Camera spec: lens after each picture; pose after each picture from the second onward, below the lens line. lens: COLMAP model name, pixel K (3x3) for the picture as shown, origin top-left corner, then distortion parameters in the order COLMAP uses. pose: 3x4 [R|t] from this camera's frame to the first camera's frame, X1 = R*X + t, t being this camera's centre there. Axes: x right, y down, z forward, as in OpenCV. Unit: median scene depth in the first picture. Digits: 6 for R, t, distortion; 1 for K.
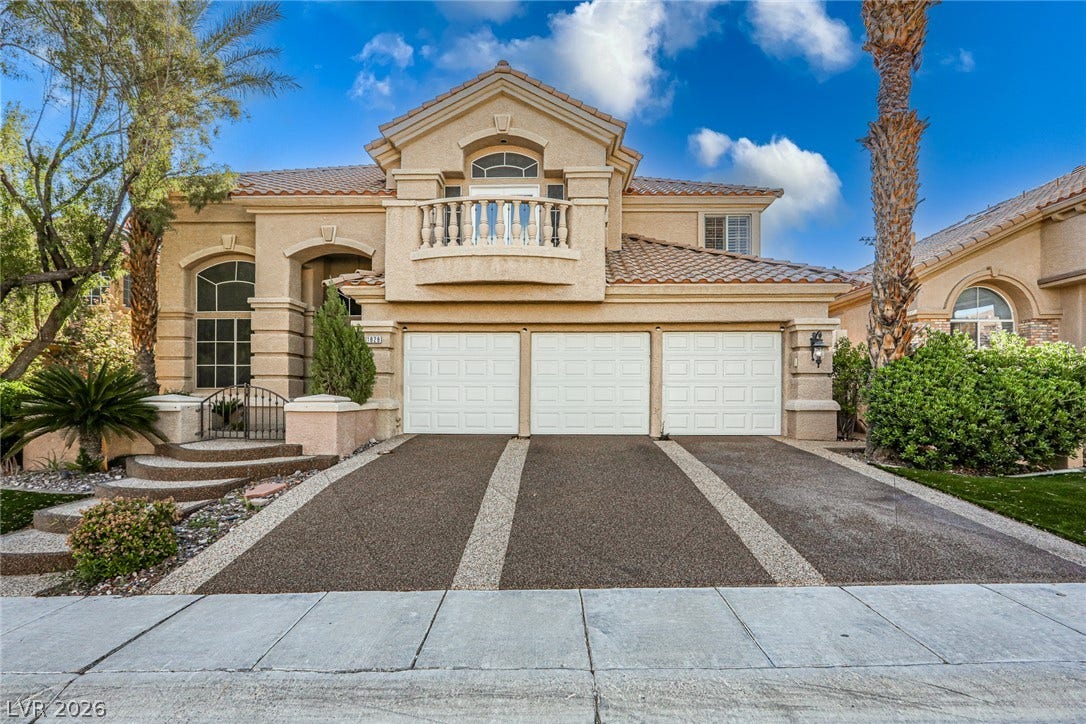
lens RADIAL K [[550.2, 0, 544.3], [0, 550.2, 385.5], [0, 0, 1]] dist [-0.013804, 0.003418]
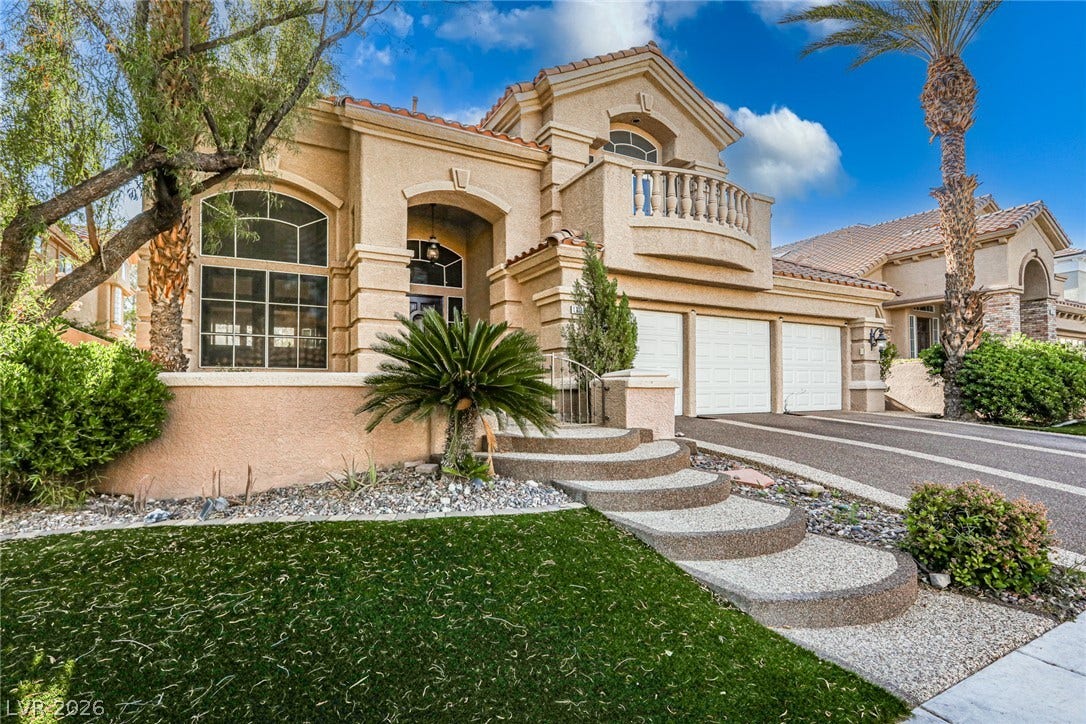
lens RADIAL K [[515.5, 0, 544.0], [0, 515.5, 370.4], [0, 0, 1]] dist [-0.018825, -0.000359]
pose [[0.875332, 0.013498, 0.483334, -0.680681], [-0.002274, 0.999714, -0.023800, 0.028383], [-0.483517, 0.019734, 0.875112, 0.285827]]
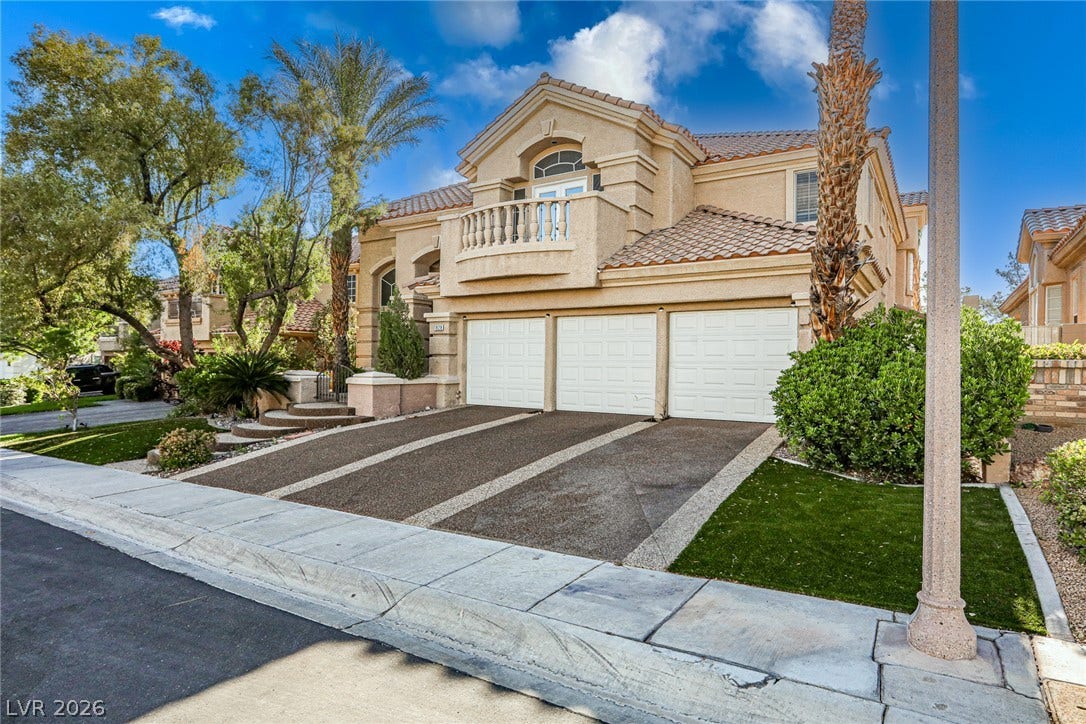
lens RADIAL K [[592.6, 0, 544.8], [0, 592.6, 358.8], [0, 0, 1]] dist [-0.022669, -0.000529]
pose [[0.854599, 0.003315, -0.519277, 0.539962], [-0.001848, 0.999993, 0.003342, -0.016146], [0.519285, -0.001897, 0.854599, -0.023308]]
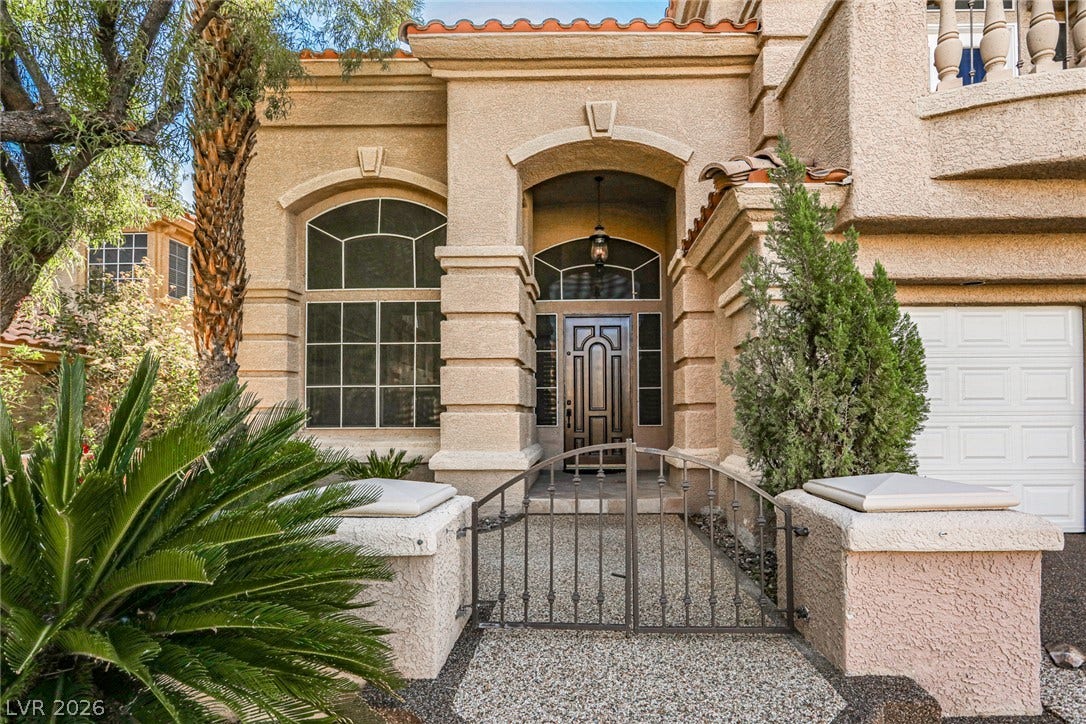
lens RADIAL K [[550.2, 0, 587.0], [0, 550.2, 397.3], [0, 0, 1]] dist [-0.013804, 0.003418]
pose [[0.999912, -0.007524, 0.010907, -0.430410], [0.007741, 0.999772, -0.019907, -0.015361], [-0.010755, 0.019990, 0.999742, 0.533083]]
